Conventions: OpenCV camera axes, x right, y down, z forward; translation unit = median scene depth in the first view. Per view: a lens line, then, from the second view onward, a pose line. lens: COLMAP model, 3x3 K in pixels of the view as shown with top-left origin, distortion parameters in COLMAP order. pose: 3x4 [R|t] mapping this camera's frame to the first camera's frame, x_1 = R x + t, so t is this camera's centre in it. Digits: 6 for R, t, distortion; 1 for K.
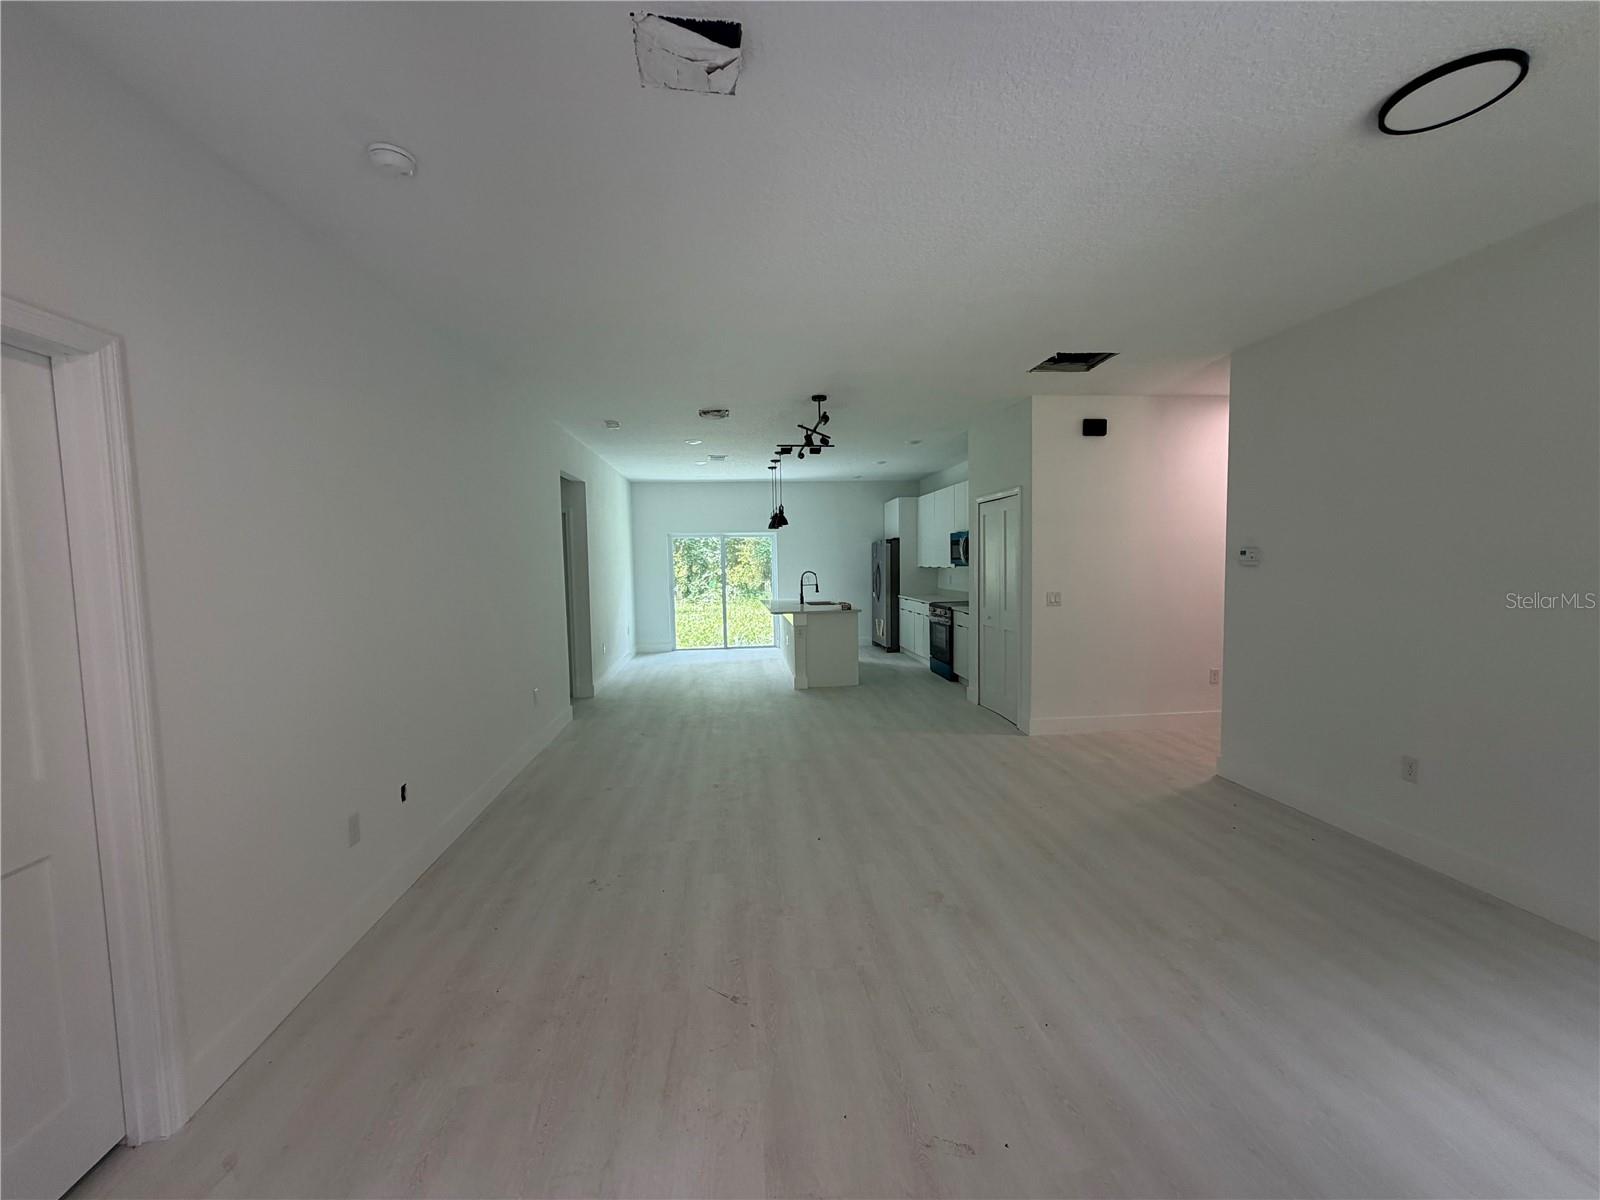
lens RADIAL K [[640.6, 0, 795.4], [0, 640.6, 600.3], [0, 0, 1]] dist [0.003090, 0.000274]
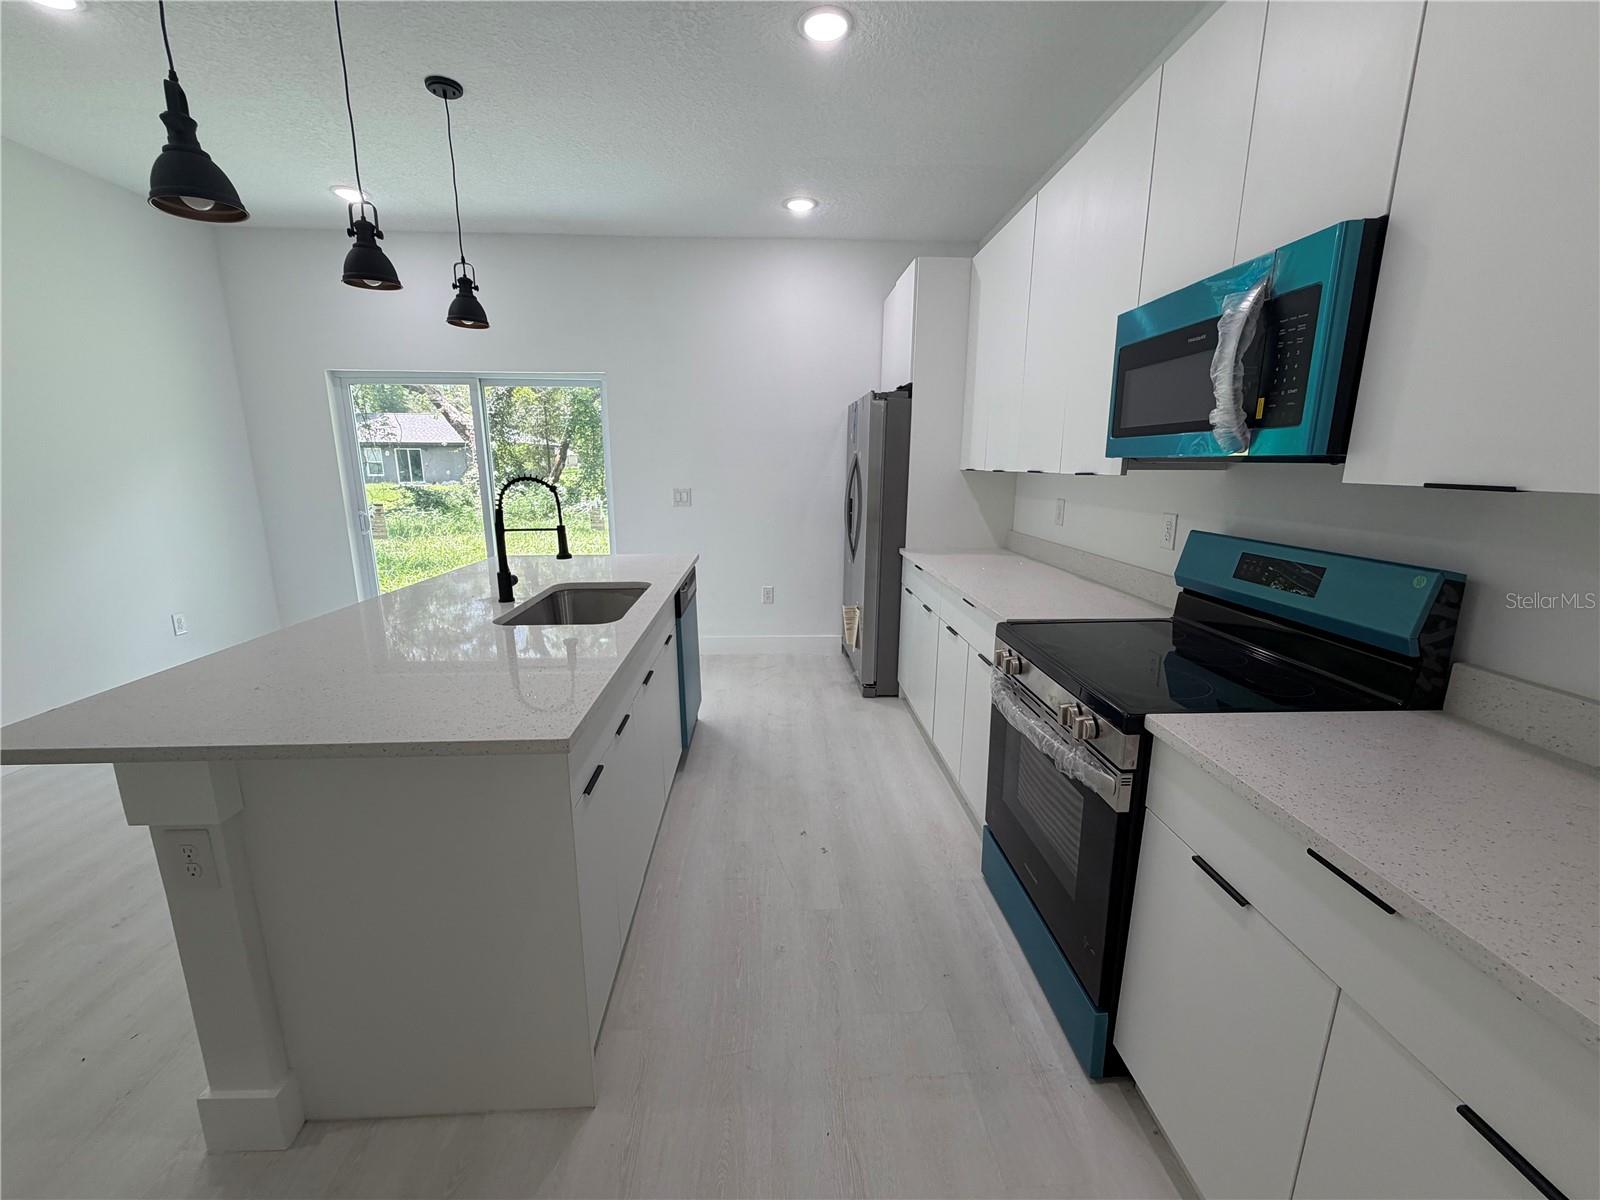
lens RADIAL K [[640.6, 0, 795.4], [0, 640.6, 600.3], [0, 0, 1]] dist [0.003090, 0.000274]
pose [[0.997896, 0.032134, -0.056311, 0.165984], [-0.023306, 0.988269, 0.150938, -0.043157], [0.060500, -0.149308, 0.986938, 0.857523]]
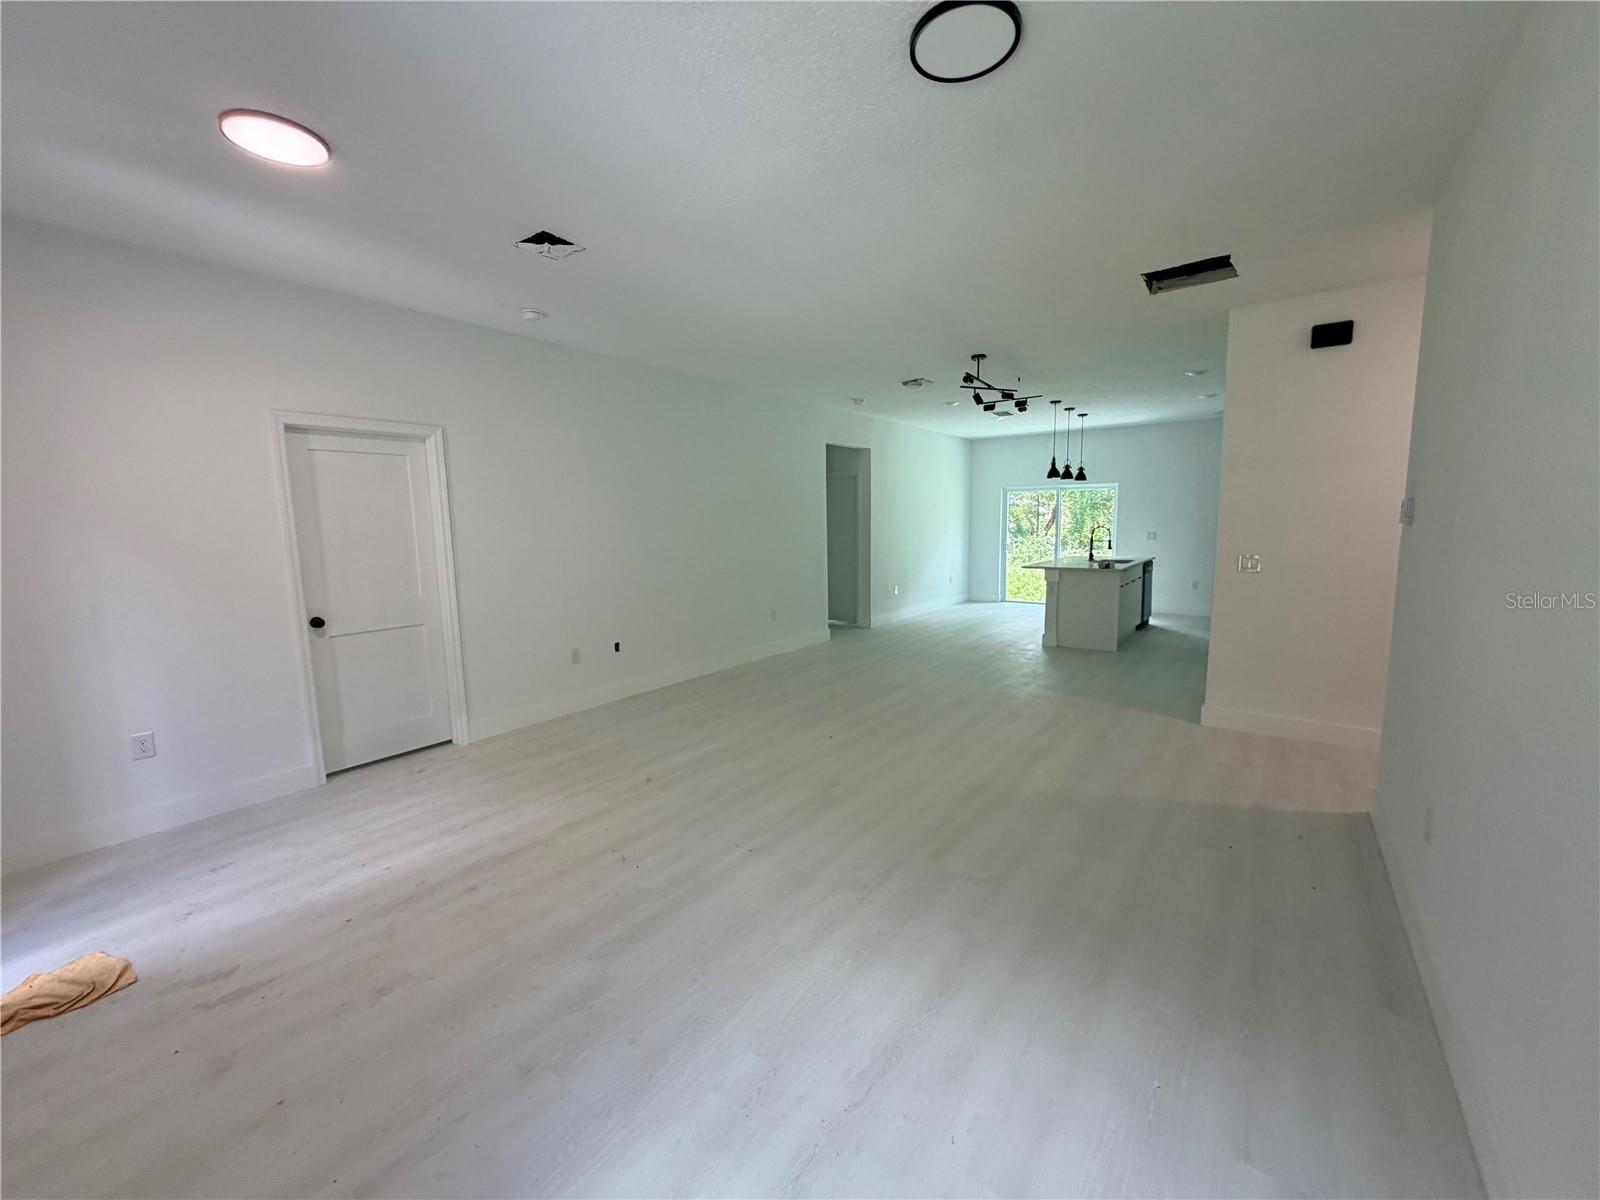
lens RADIAL K [[640.6, 0, 795.4], [0, 640.6, 600.3], [0, 0, 1]] dist [0.003090, 0.000274]
pose [[0.730656, 0.092460, -0.676456, 0.384797], [-0.042838, 0.995044, 0.089736, -0.003254], [0.681400, -0.036588, 0.730996, 0.017847]]
